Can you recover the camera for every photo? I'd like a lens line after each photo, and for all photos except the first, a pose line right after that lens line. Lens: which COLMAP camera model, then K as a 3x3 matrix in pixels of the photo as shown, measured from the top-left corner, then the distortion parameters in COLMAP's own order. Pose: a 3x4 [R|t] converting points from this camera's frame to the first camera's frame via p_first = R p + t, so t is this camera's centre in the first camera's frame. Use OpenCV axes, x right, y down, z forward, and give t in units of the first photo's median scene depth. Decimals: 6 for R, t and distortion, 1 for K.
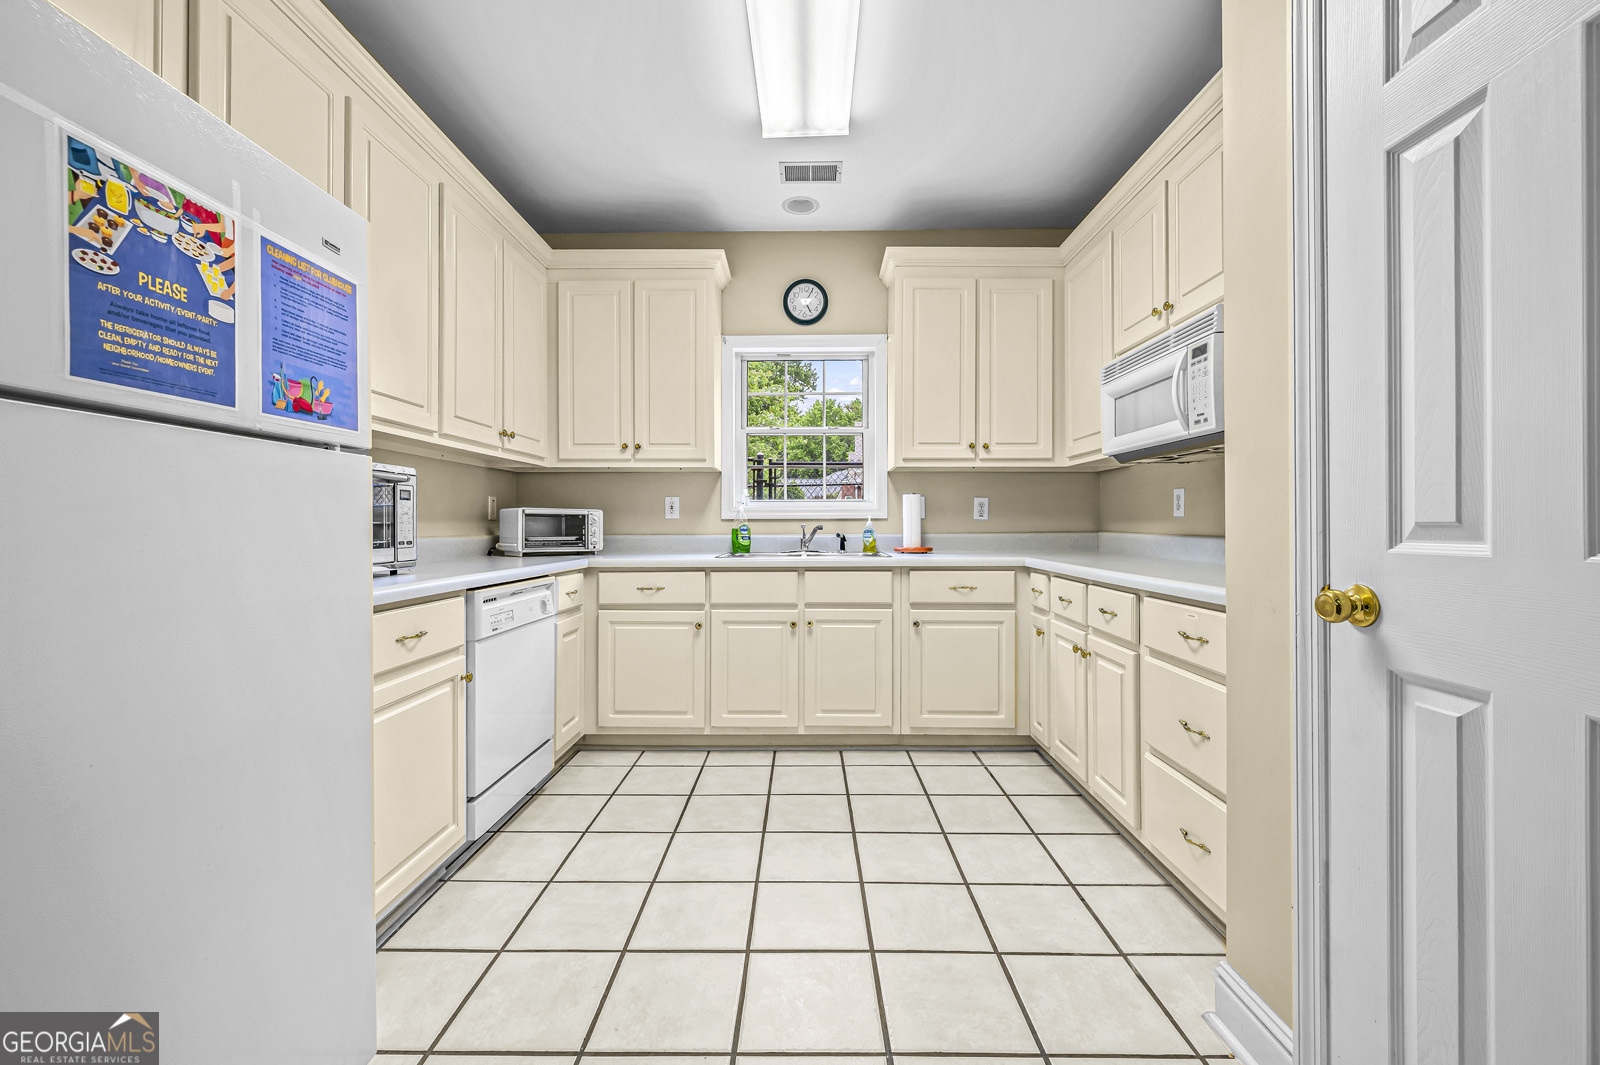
lens RADIAL K [[628.1, 0, 803.1], [0, 628.1, 523.0], [0, 0, 1]] dist [0.000472, 0.000023]
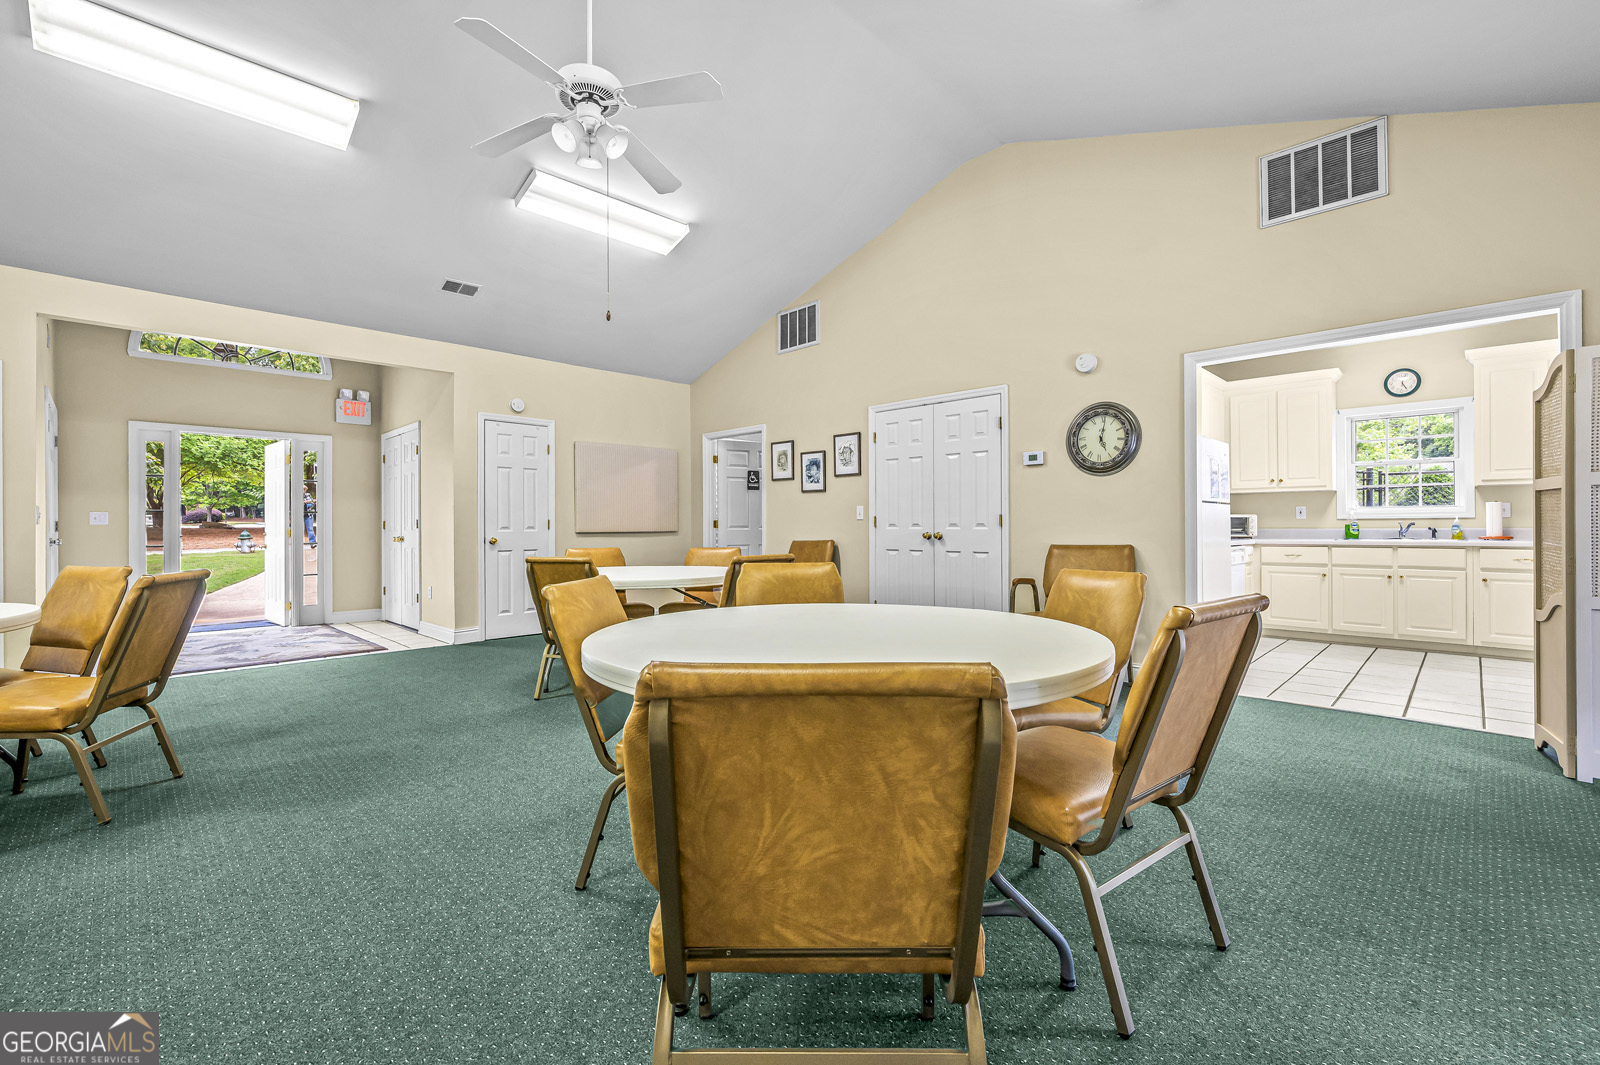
lens RADIAL K [[672.4, 0, 804.3], [0, 672.4, 517.6], [0, 0, 1]] dist [-0.002690, -0.000134]
pose [[0.697984, -0.012684, -0.716001, 0.170116], [0.007761, 0.999918, -0.010148, -0.002697], [0.716071, 0.001527, 0.698025, -1.359139]]
